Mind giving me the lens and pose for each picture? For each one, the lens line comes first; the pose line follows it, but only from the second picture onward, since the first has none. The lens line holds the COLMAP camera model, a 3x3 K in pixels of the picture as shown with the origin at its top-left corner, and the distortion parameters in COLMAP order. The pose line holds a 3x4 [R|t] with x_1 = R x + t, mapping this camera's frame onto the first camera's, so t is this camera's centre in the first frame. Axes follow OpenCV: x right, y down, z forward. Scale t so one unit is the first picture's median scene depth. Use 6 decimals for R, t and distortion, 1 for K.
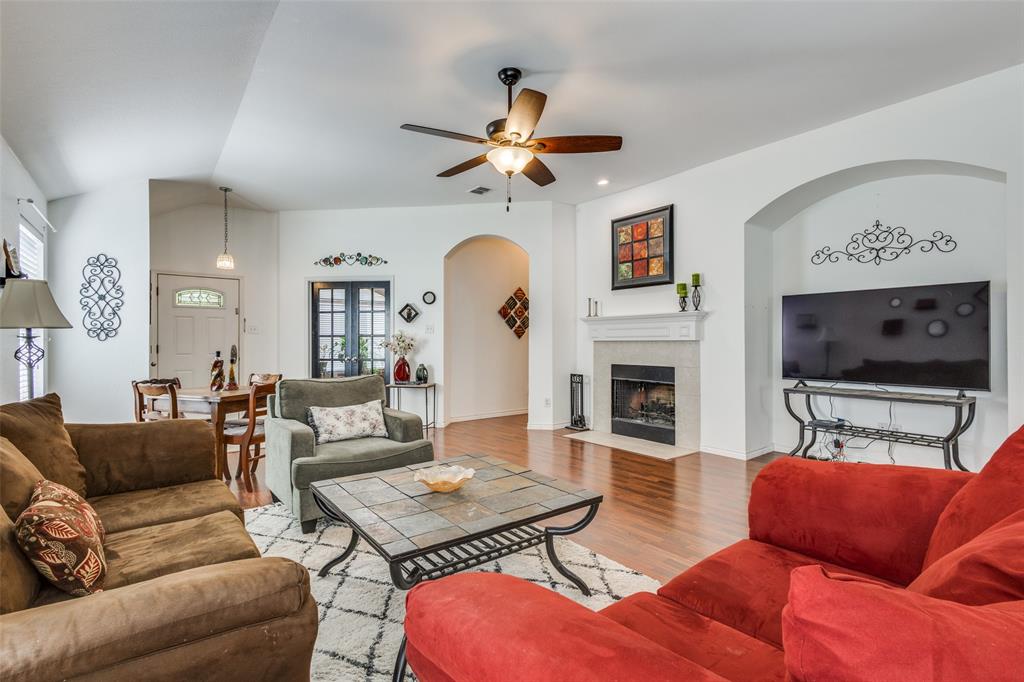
lens RADIAL K [[475.9, 0, 512.0], [0, 475.9, 337.8], [0, 0, 1]] dist [0.003855, -0.000018]
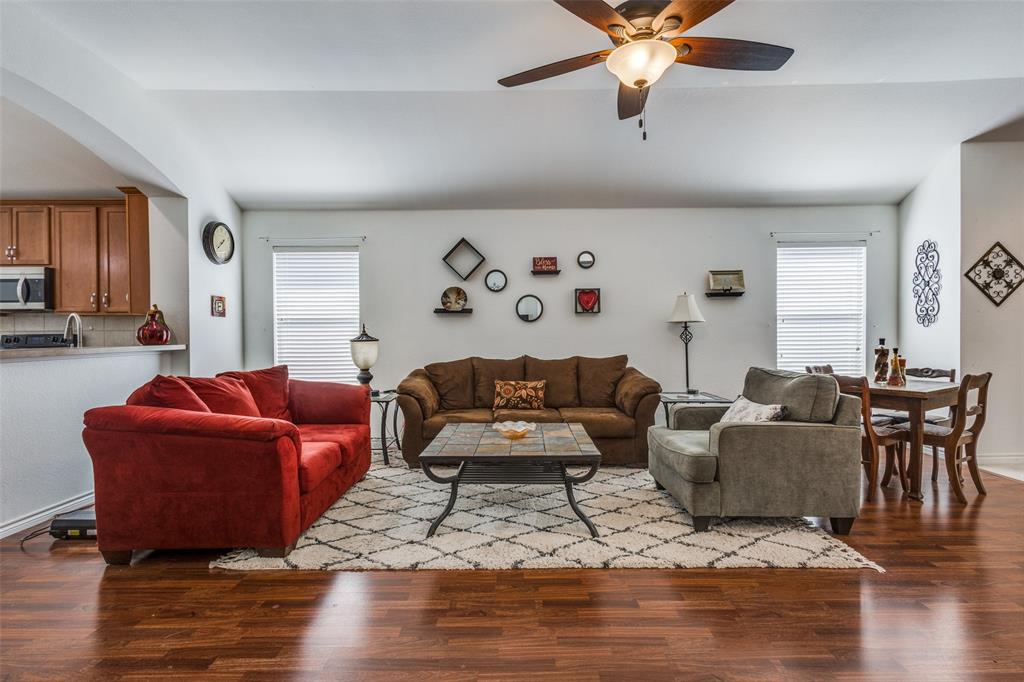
lens RADIAL K [[500.0, 0, 511.2], [0, 500.0, 338.5], [0, 0, 1]] dist [0.007767, -0.001069]
pose [[-0.618199, 0.014766, -0.785883, 0.398333], [0.012989, 0.999879, 0.008570, 0.008180], [0.785915, -0.004910, -0.618316, 0.755210]]
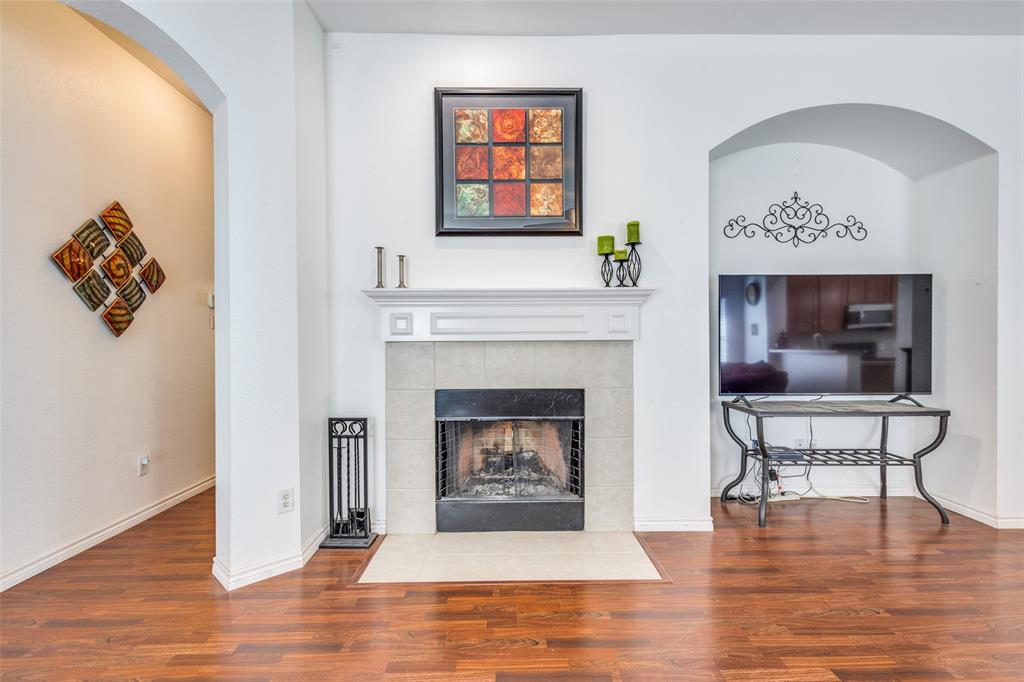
lens RADIAL K [[481.4, 0, 511.7], [0, 481.4, 345.4], [0, 0, 1]] dist [0.006831, -0.000095]
pose [[0.598082, -0.011352, 0.801355, -0.144440], [-0.002311, 0.999871, 0.015888, 0.002806], [-0.801432, -0.011354, 0.597978, 0.690179]]
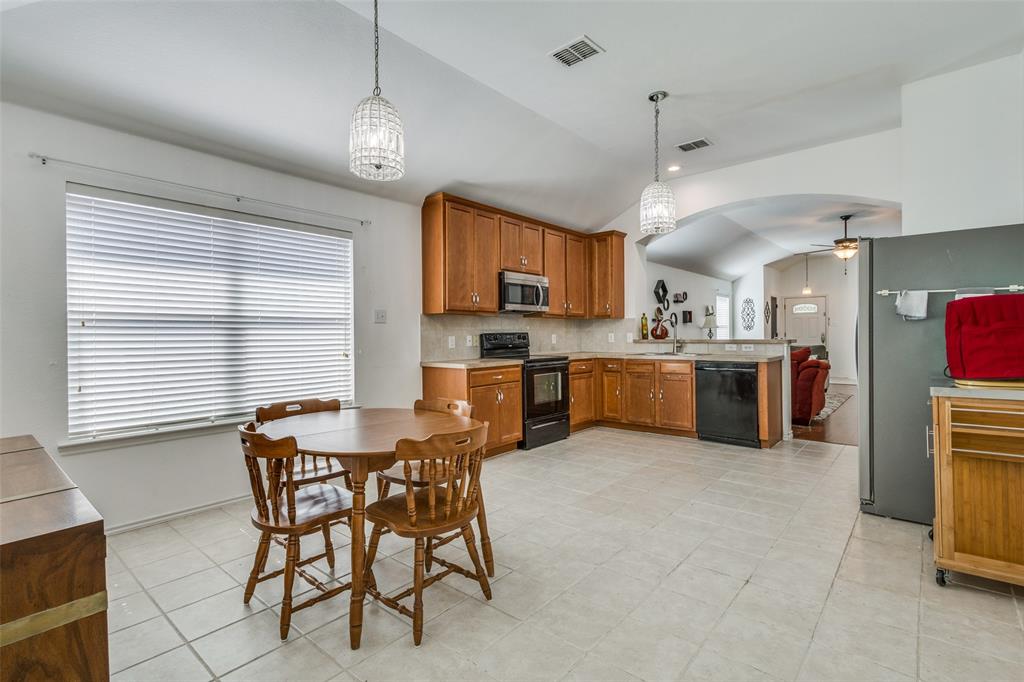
lens RADIAL K [[480.8, 0, 512.7], [0, 480.8, 334.6], [0, 0, 1]] dist [0.004189, -0.000060]
pose [[0.201760, 0.000031, -0.979435, 1.156277], [0.015098, 0.999881, 0.003142, -0.001662], [0.979319, -0.015421, 0.201736, -0.633765]]
